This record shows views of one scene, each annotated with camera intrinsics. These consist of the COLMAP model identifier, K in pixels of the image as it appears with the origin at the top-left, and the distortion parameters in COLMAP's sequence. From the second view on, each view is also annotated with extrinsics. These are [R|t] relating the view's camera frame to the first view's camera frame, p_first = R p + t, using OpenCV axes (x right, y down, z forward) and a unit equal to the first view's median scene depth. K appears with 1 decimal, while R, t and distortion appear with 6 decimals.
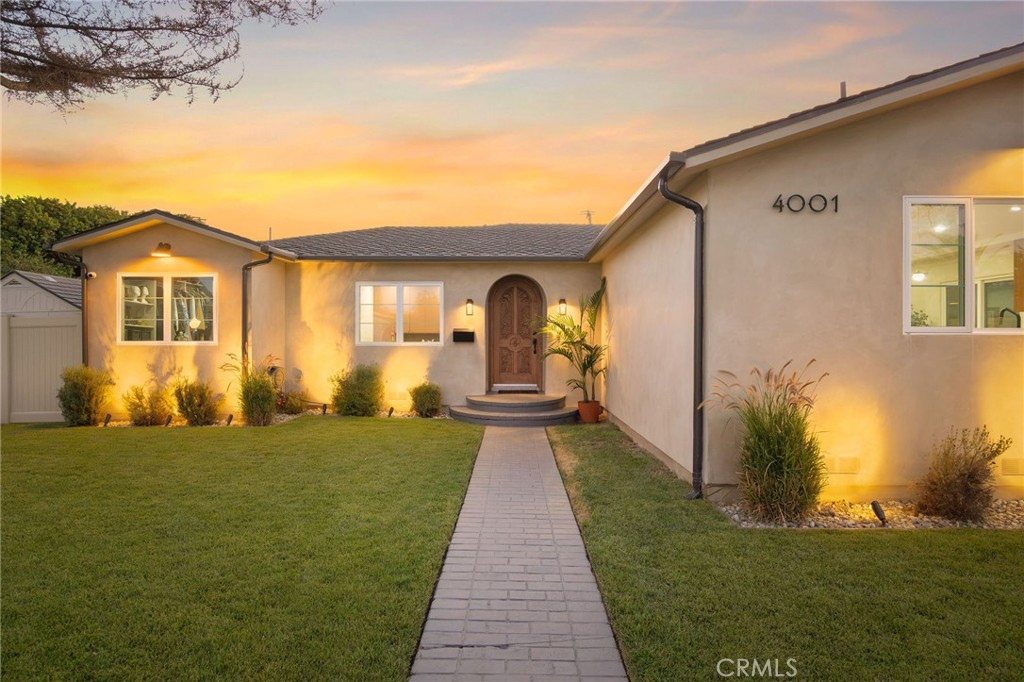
lens RADIAL K [[542.8, 0, 509.8], [0, 542.8, 337.1], [0, 0, 1]] dist [0.001349, -0.000114]
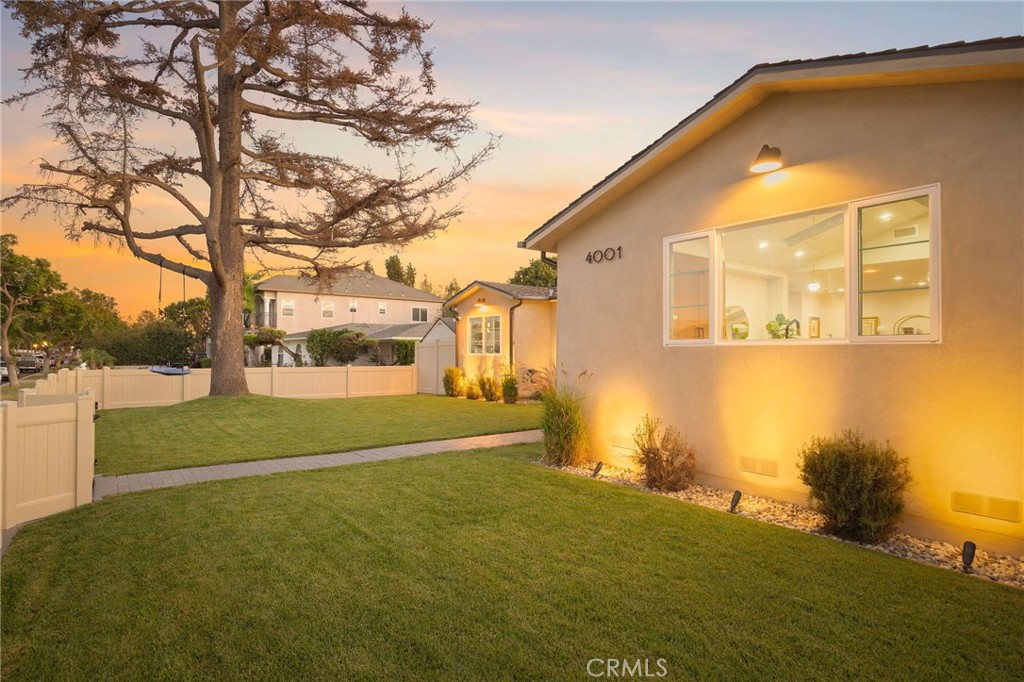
lens RADIAL K [[540.3, 0, 511.3], [0, 540.3, 346.1], [0, 0, 1]] dist [-0.000519, -0.000060]
pose [[0.631659, -0.013303, -0.775132, 0.837679], [0.008084, 0.999911, -0.010574, 0.003423], [0.775204, 0.000413, 0.631710, -0.047657]]
